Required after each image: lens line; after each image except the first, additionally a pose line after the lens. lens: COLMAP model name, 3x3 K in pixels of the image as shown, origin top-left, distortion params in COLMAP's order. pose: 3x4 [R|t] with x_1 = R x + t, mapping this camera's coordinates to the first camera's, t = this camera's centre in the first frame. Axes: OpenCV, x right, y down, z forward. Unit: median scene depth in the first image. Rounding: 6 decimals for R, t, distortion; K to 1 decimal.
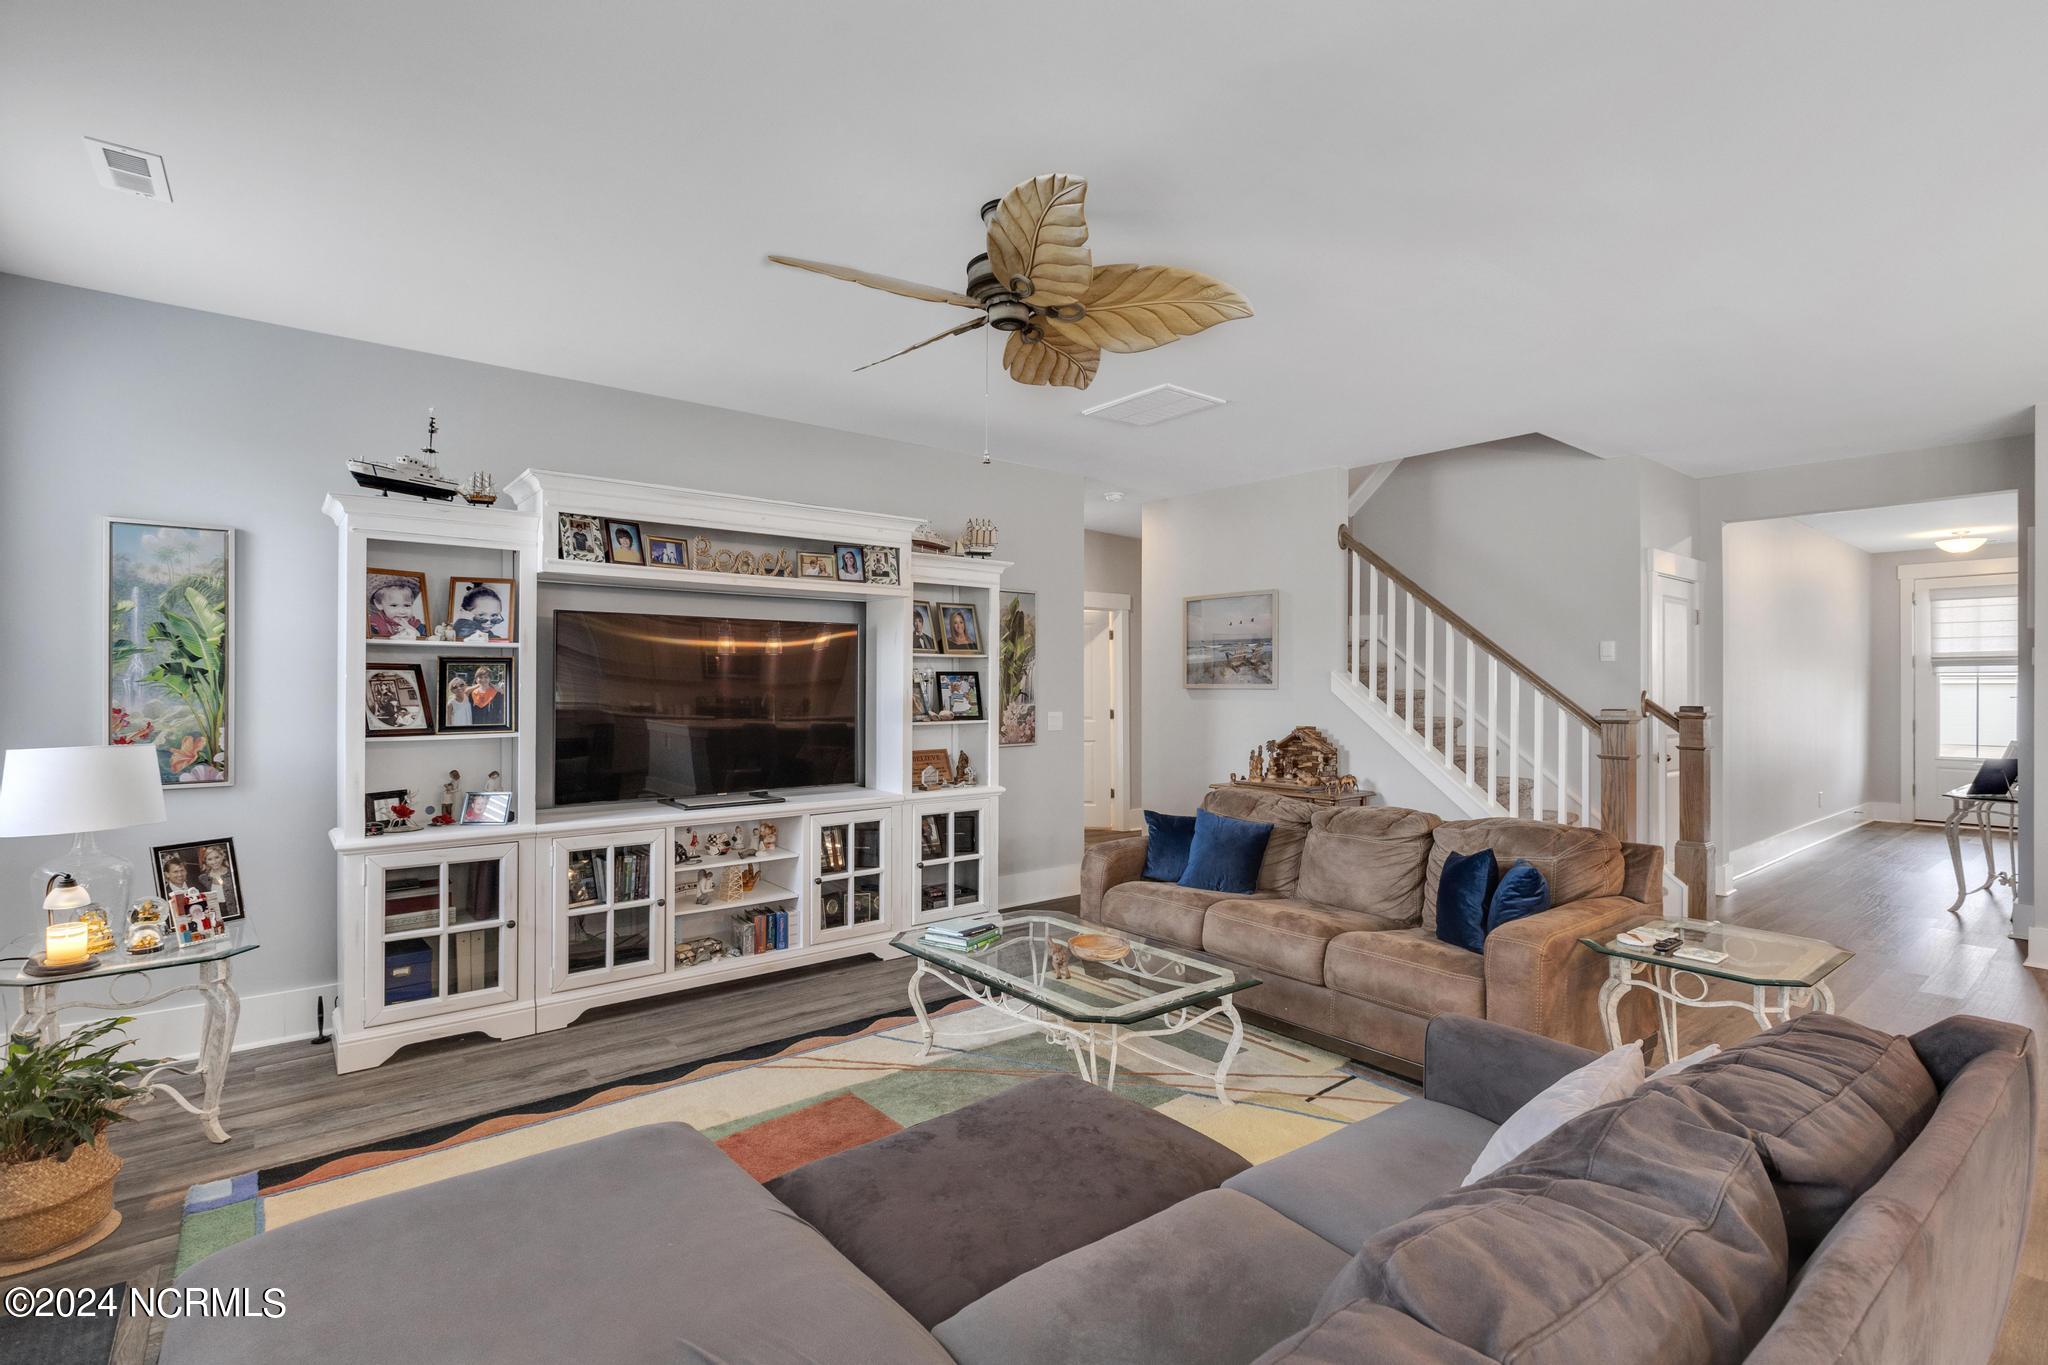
lens RADIAL K [[960.8, 0, 1024.0], [0, 960.8, 682.5], [0, 0, 1]] dist [-0.004972, -0.000461]
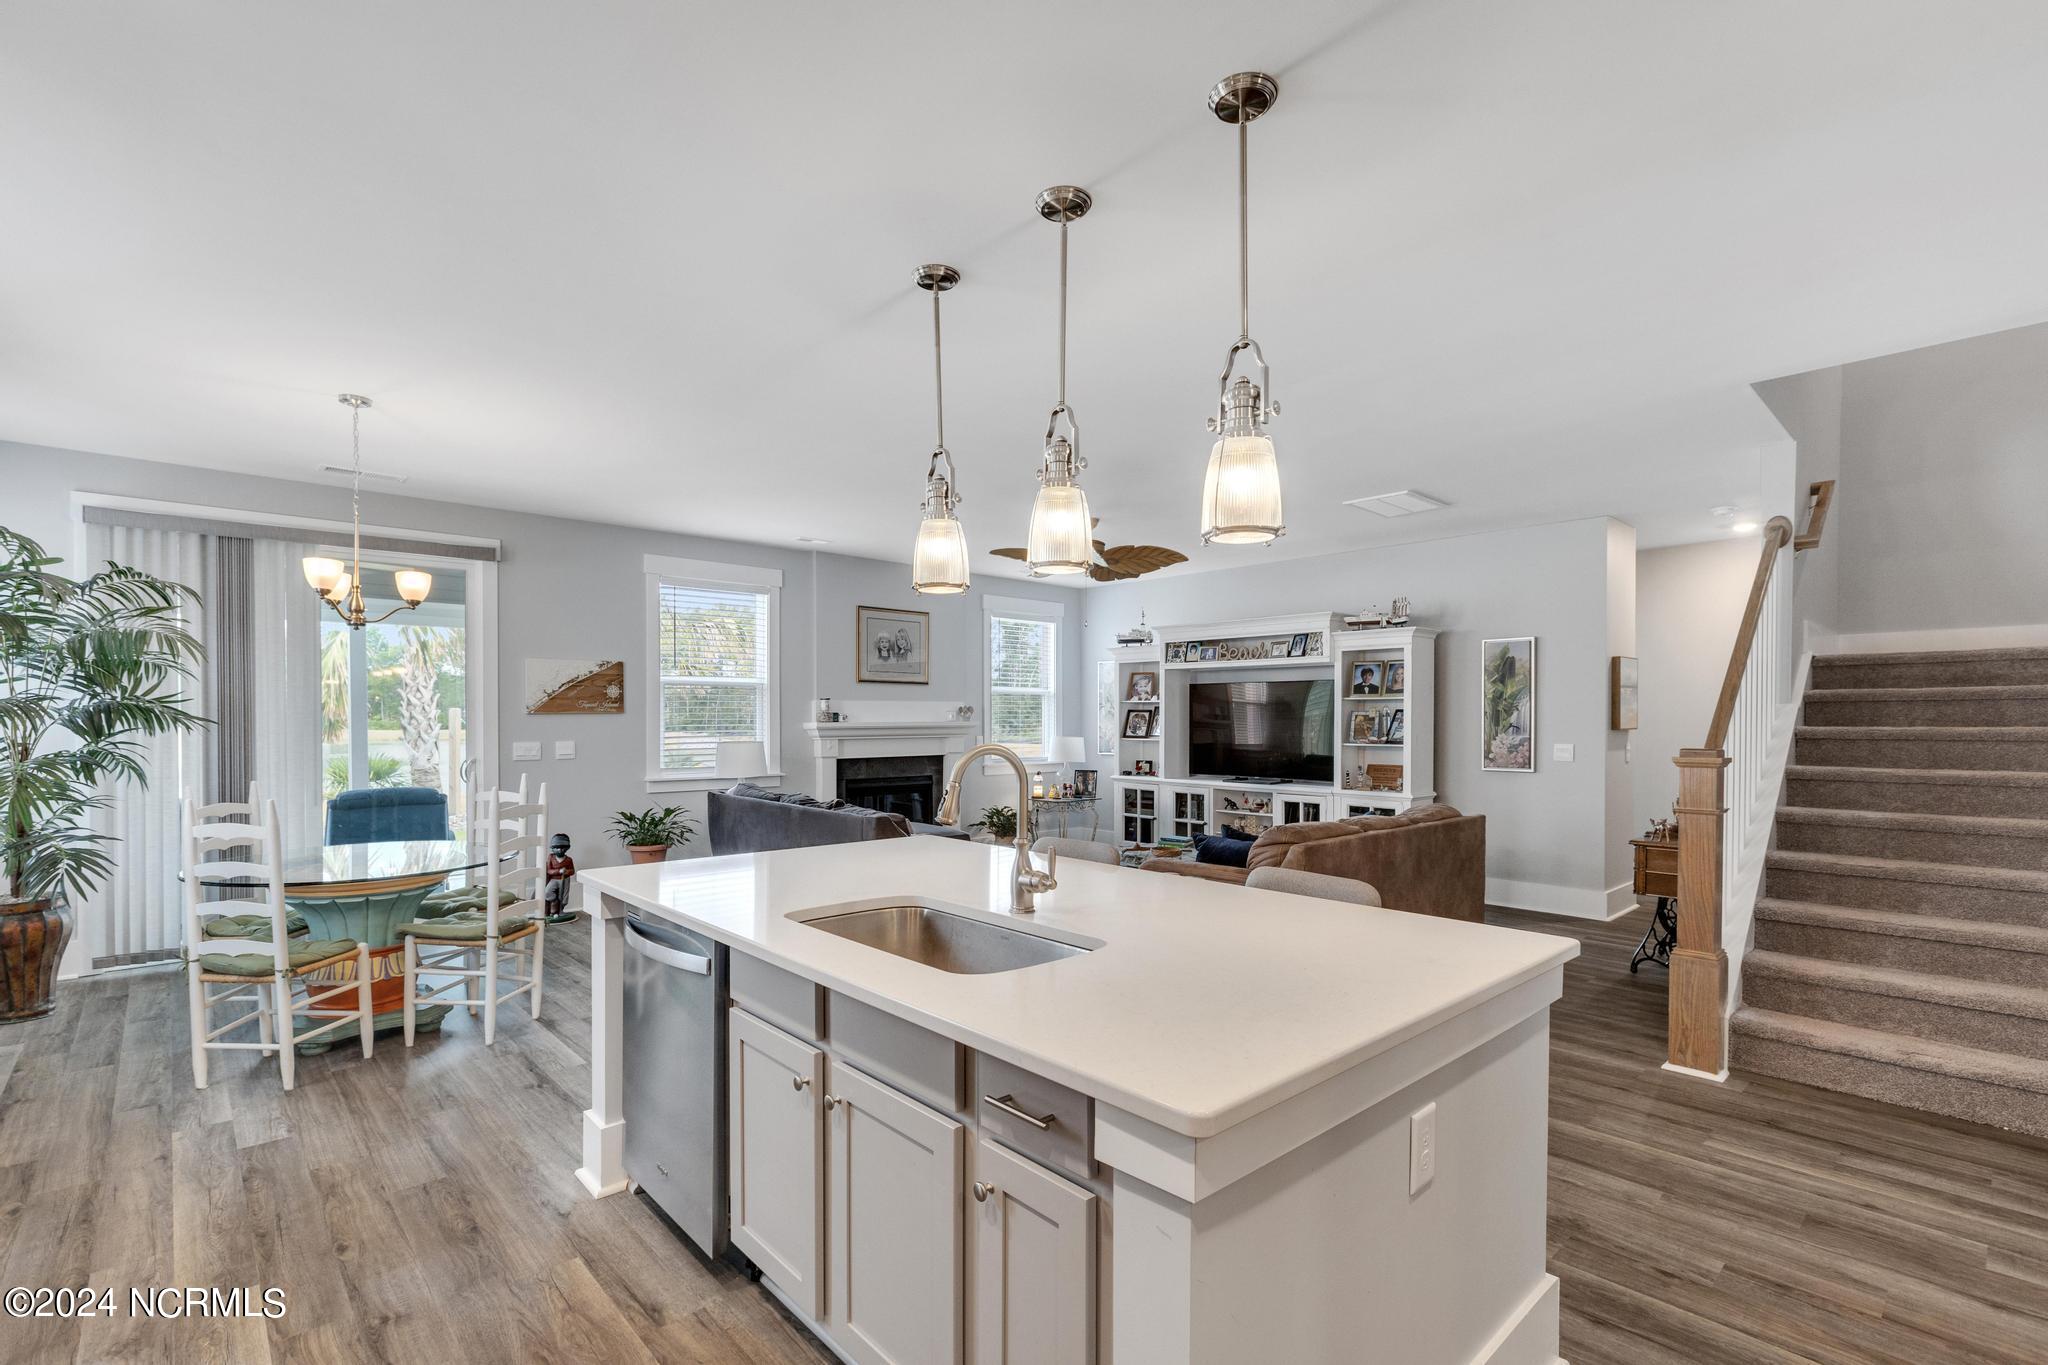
lens RADIAL K [[937.2, 0, 1014.4], [0, 937.2, 724.9], [0, 0, 1]] dist [-0.004107, -0.000074]
pose [[0.046388, 0.005272, -0.998910, 1.554932], [-0.002761, 0.999983, 0.005149, 0.007124], [0.998920, 0.002519, 0.046402, 0.477248]]
